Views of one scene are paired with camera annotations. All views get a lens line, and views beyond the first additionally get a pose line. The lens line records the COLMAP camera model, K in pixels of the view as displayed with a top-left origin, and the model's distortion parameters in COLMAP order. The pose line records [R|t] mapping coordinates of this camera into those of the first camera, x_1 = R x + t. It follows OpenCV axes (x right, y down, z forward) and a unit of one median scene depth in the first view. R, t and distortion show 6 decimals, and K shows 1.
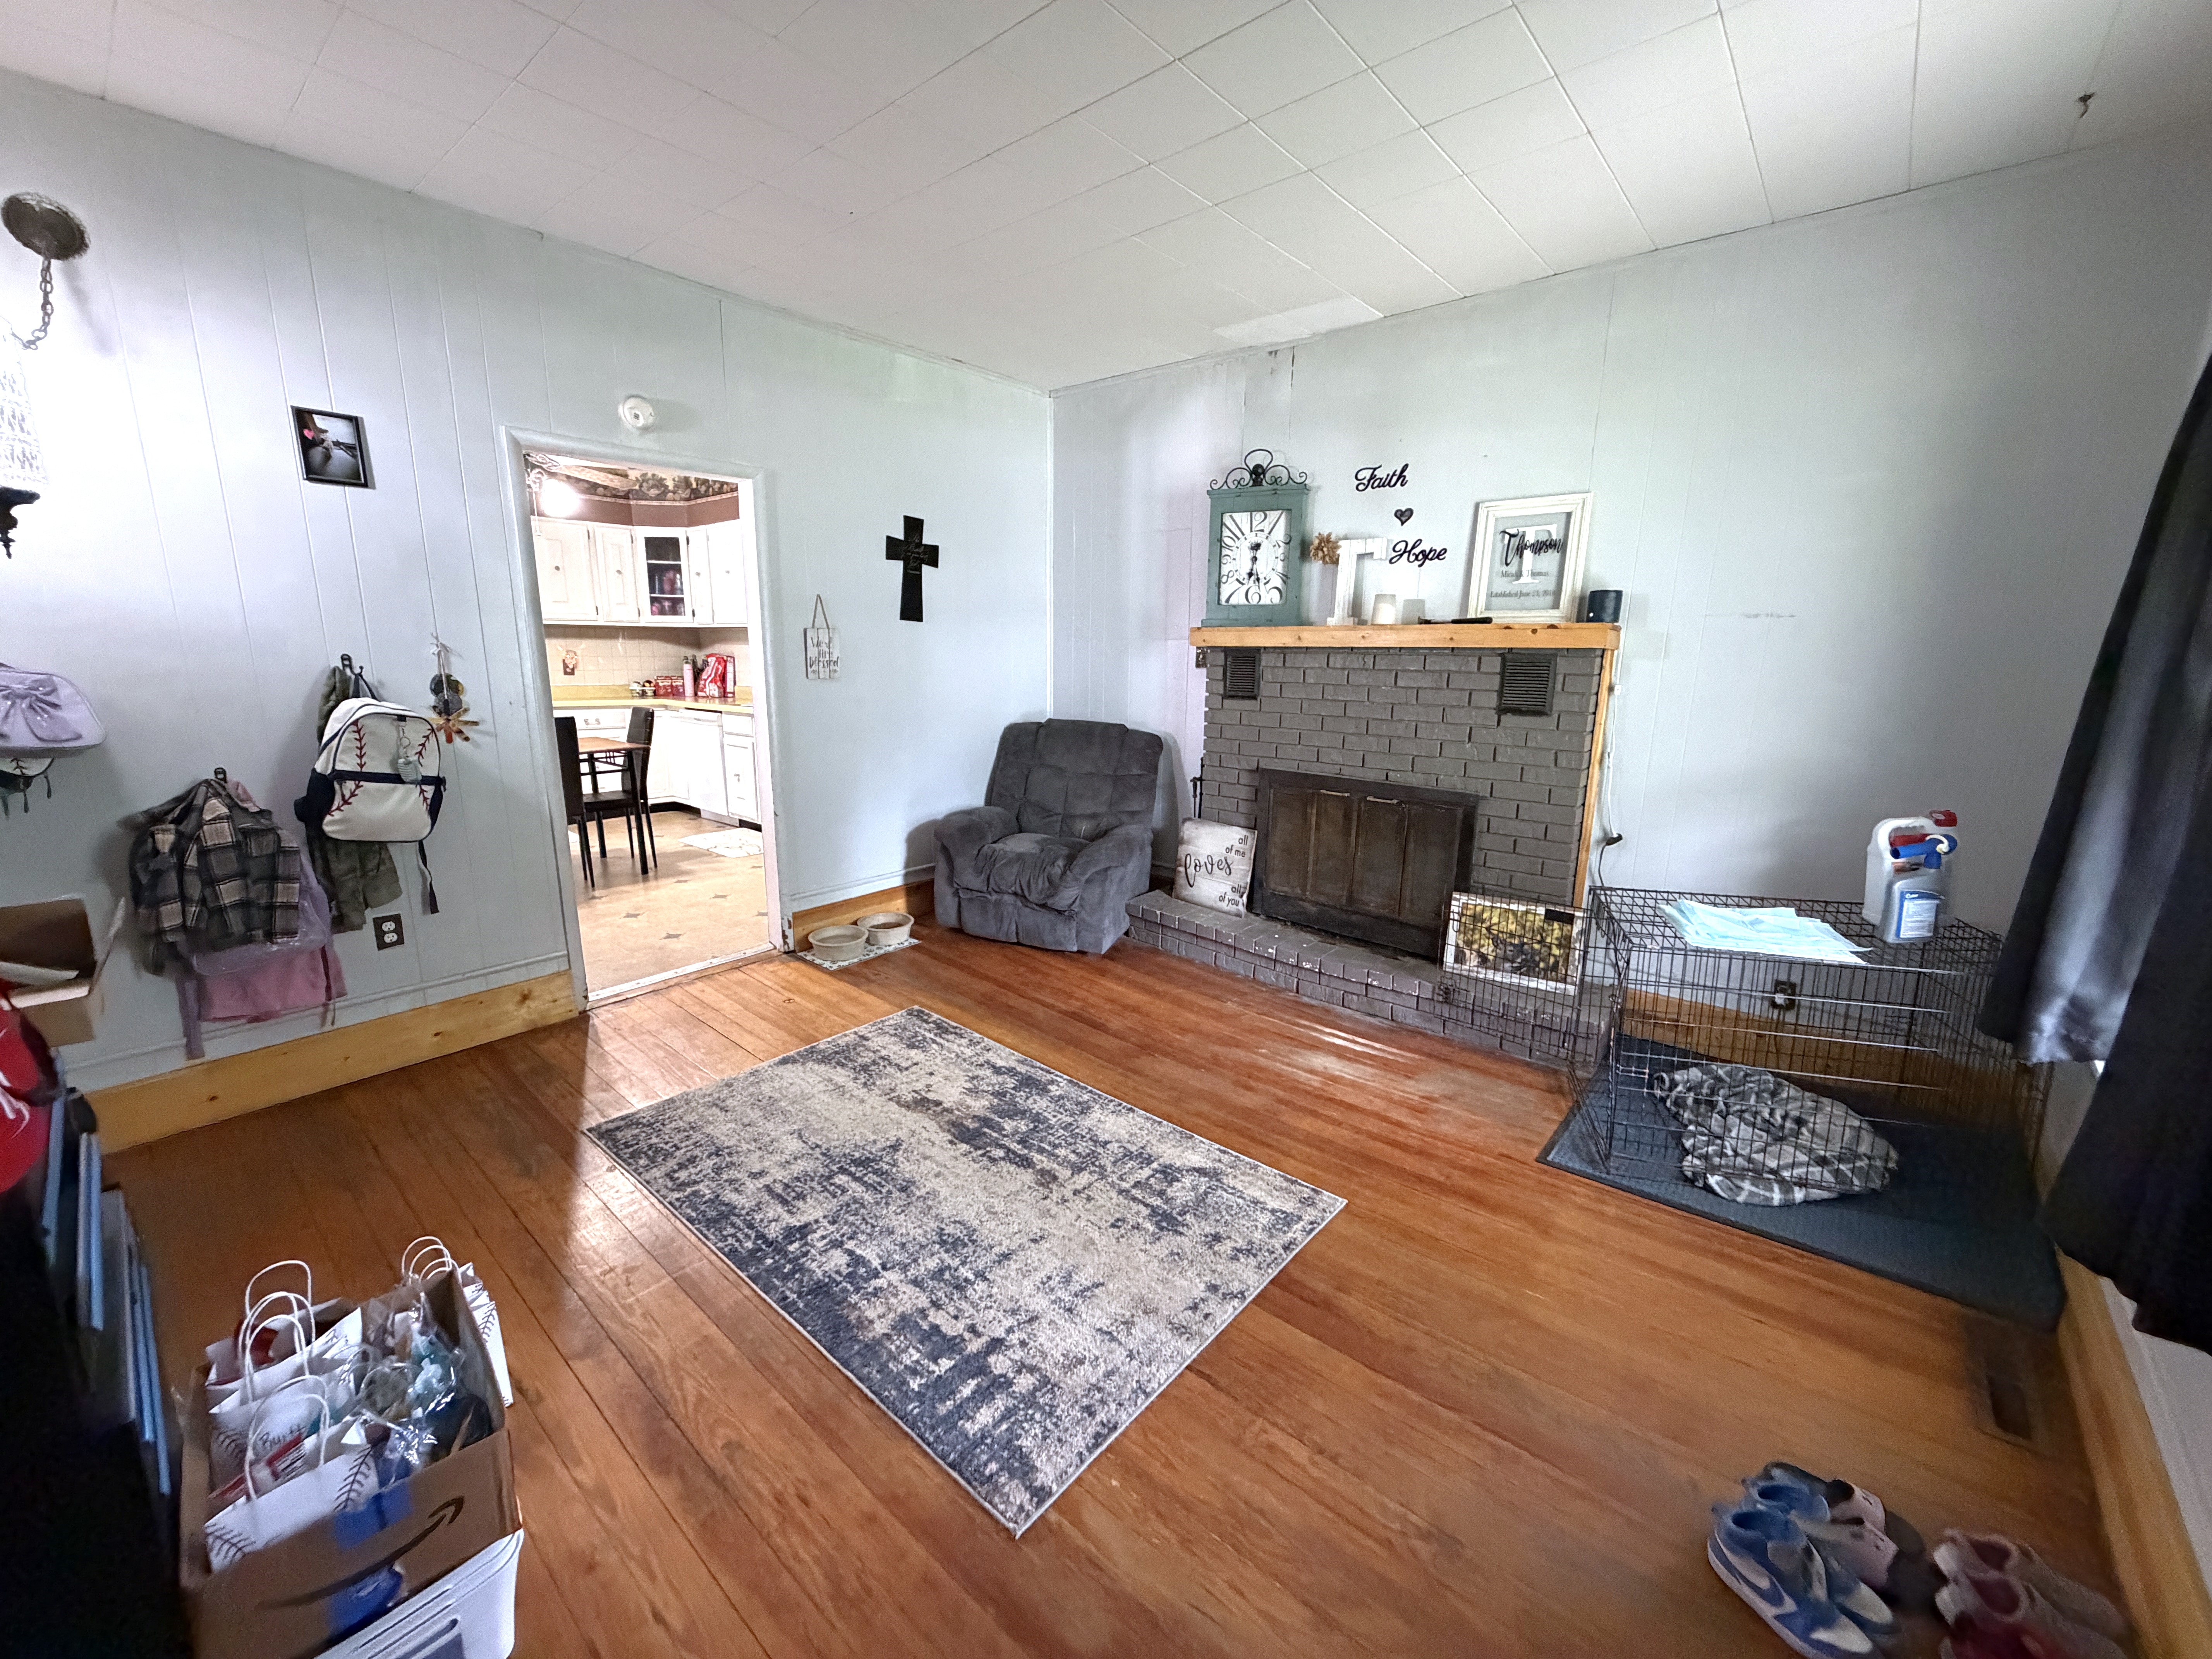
lens RADIAL K [[890.5, 0, 1098.9], [0, 890.5, 829.6], [0, 0, 1]] dist [0.000260, 0.000226]
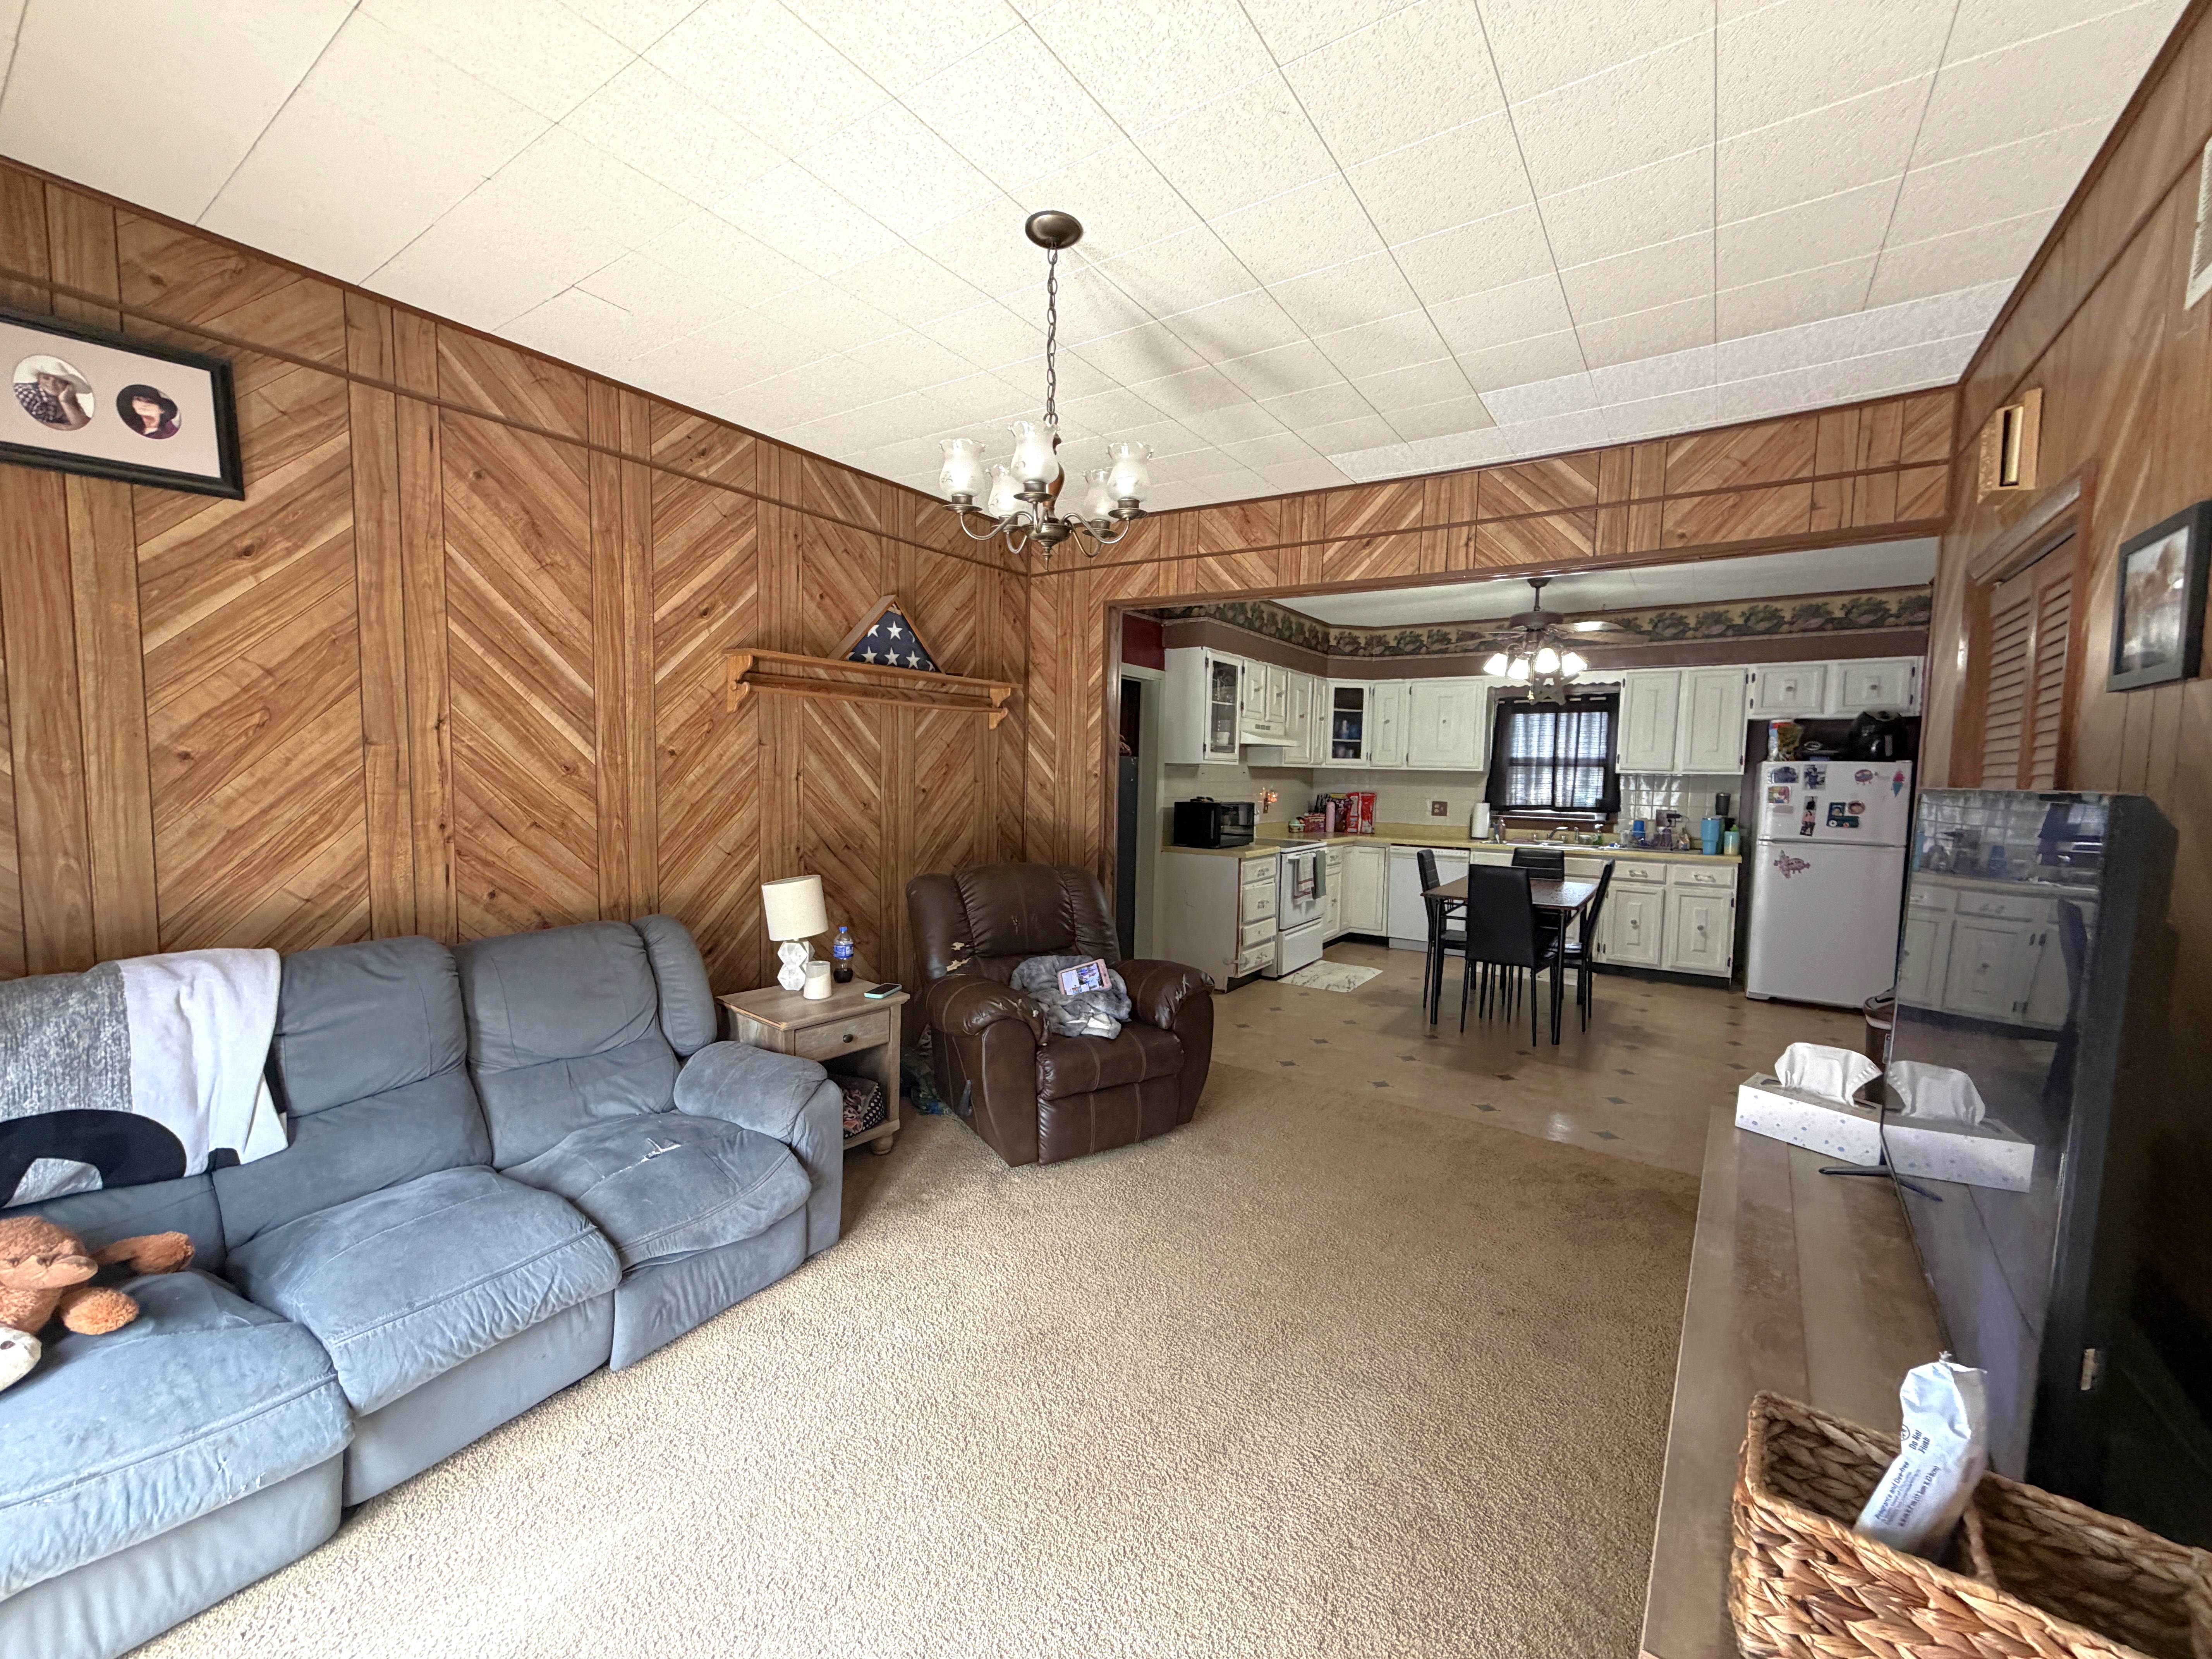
lens RADIAL K [[878.9, 0, 1098.1], [0, 878.9, 830.1], [0, 0, 1]] dist [-0.001294, 0.000103]
pose [[0.994405, 0.002814, 0.105595, -1.765220], [0.010949, 0.991515, -0.129533, -0.038747], [-0.105063, 0.129964, 0.985937, -0.012459]]
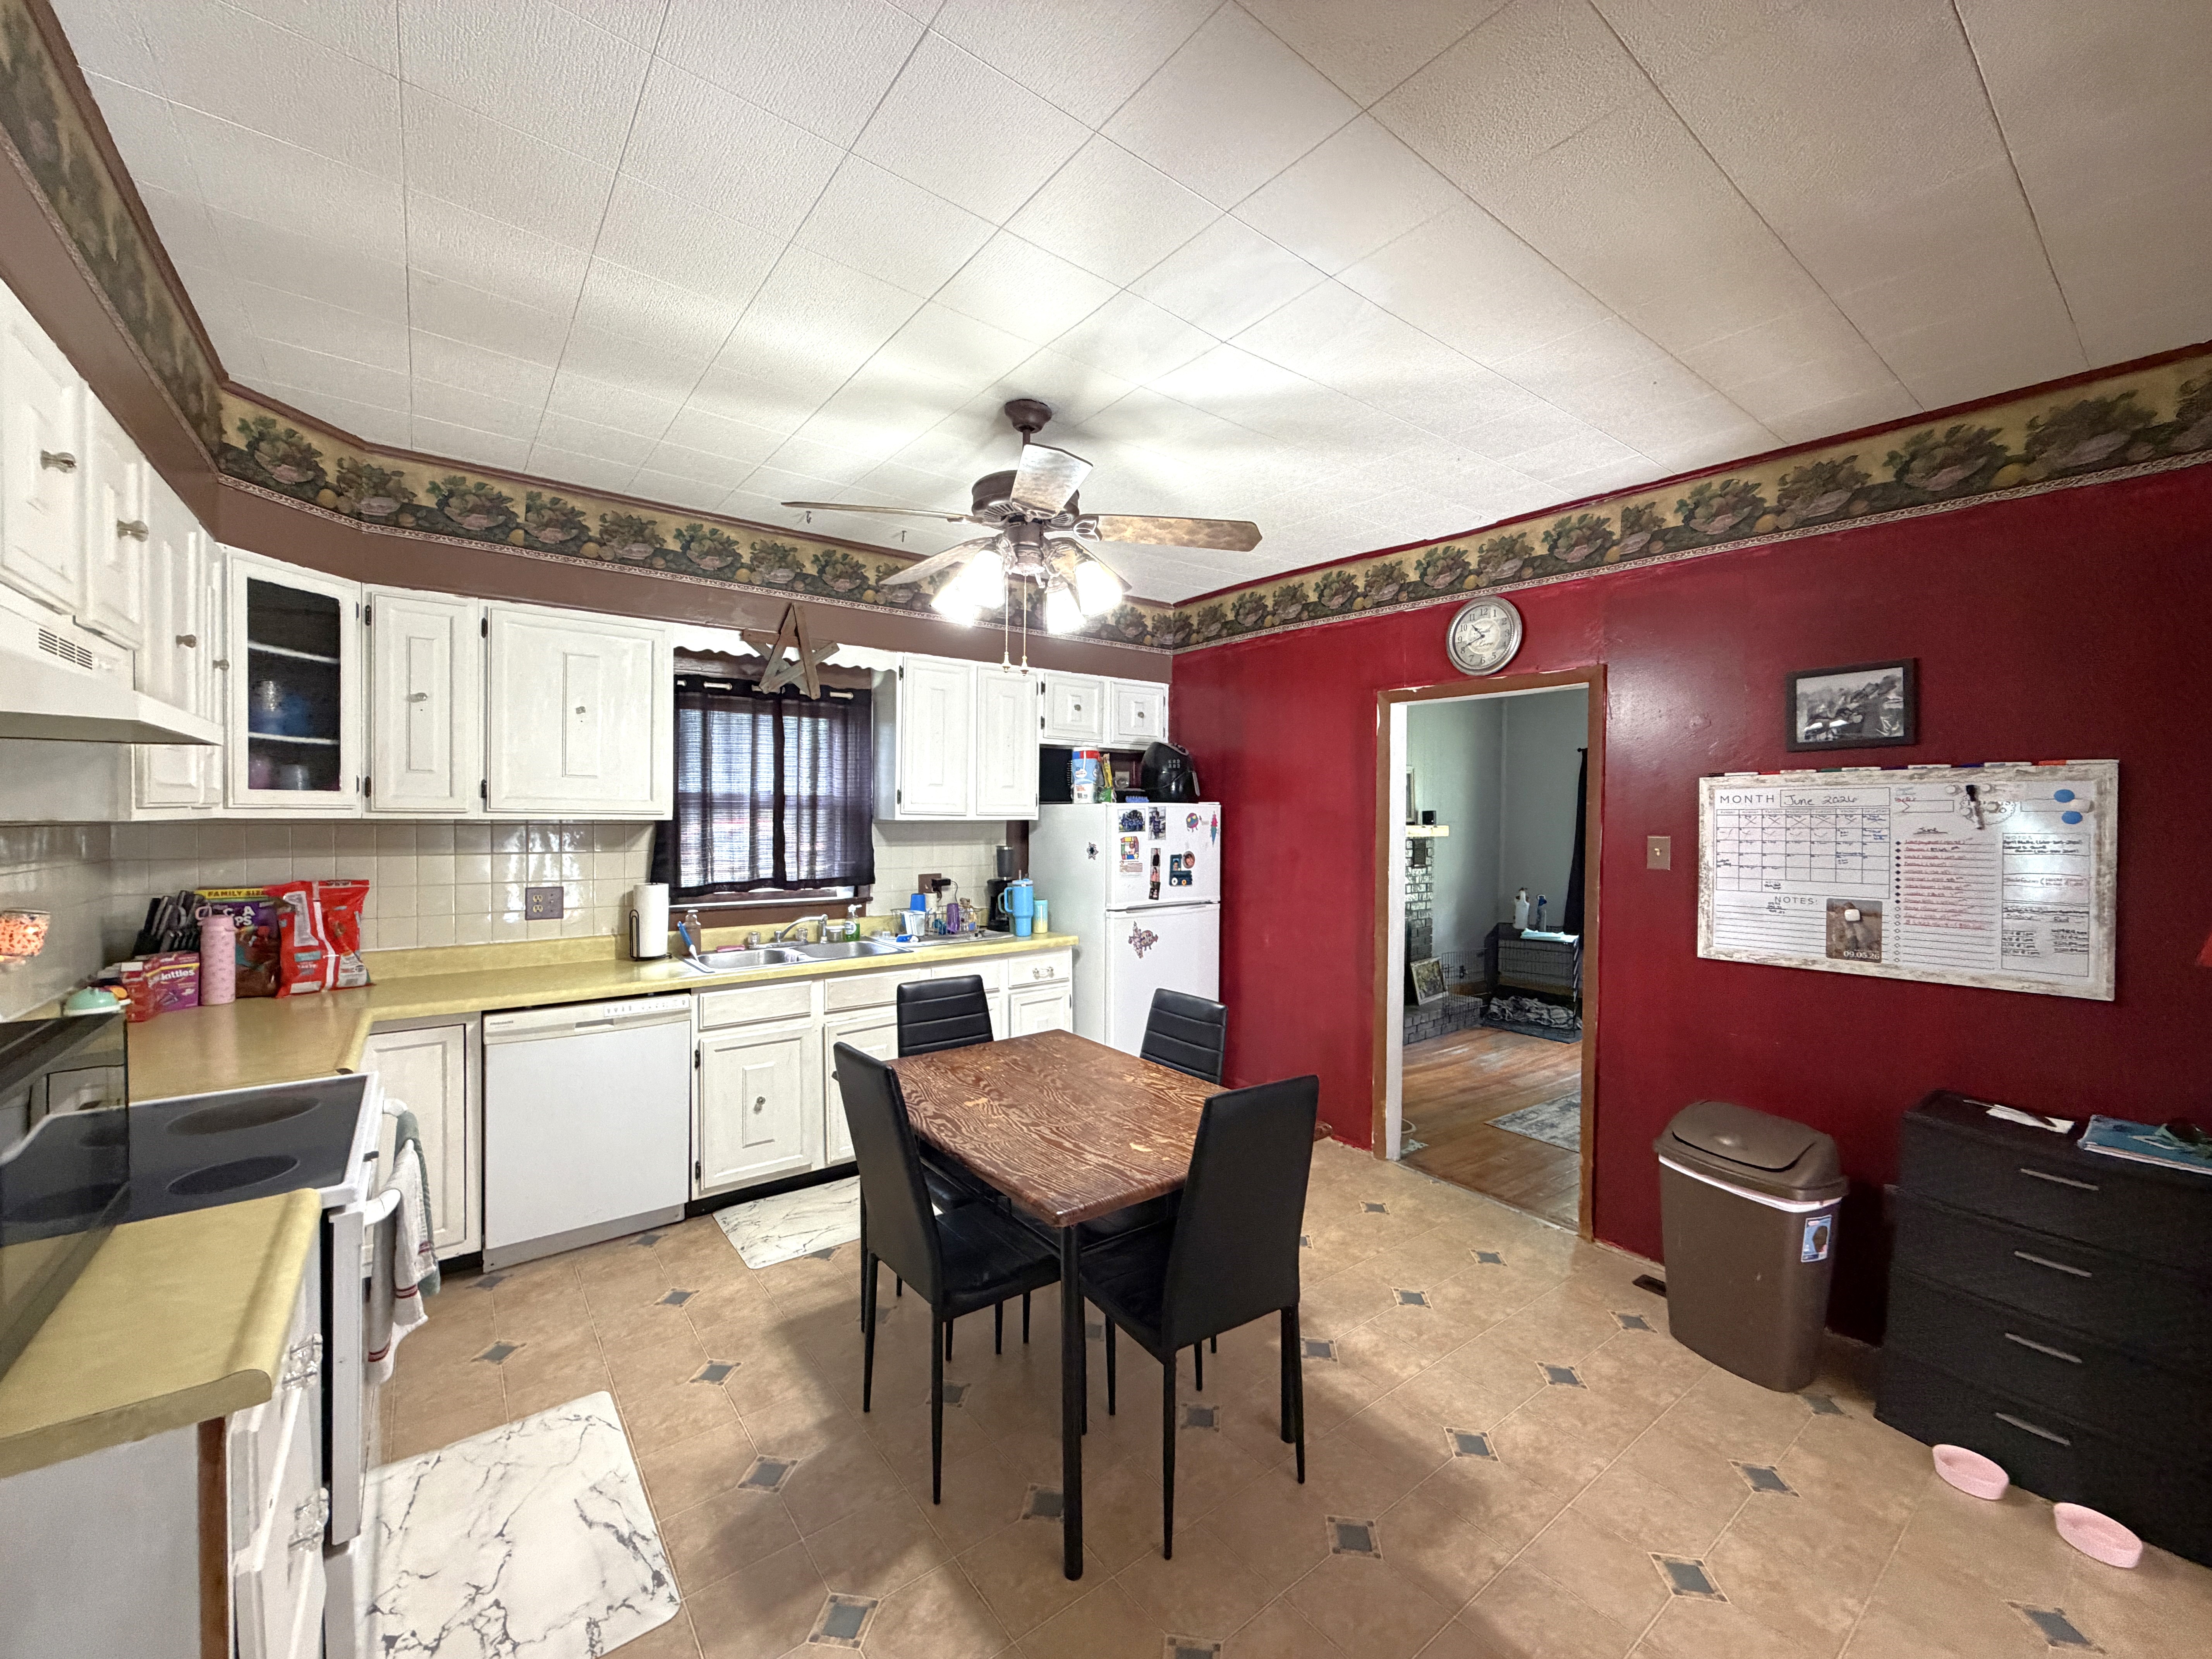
lens RADIAL K [[878.9, 0, 1098.1], [0, 878.9, 830.1], [0, 0, 1]] dist [-0.001294, 0.000103]
pose [[0.202242, -0.024363, 0.979032, -1.536864], [0.190771, 0.981520, -0.014983, -0.302384], [-0.960575, 0.189801, 0.203153, 1.187281]]
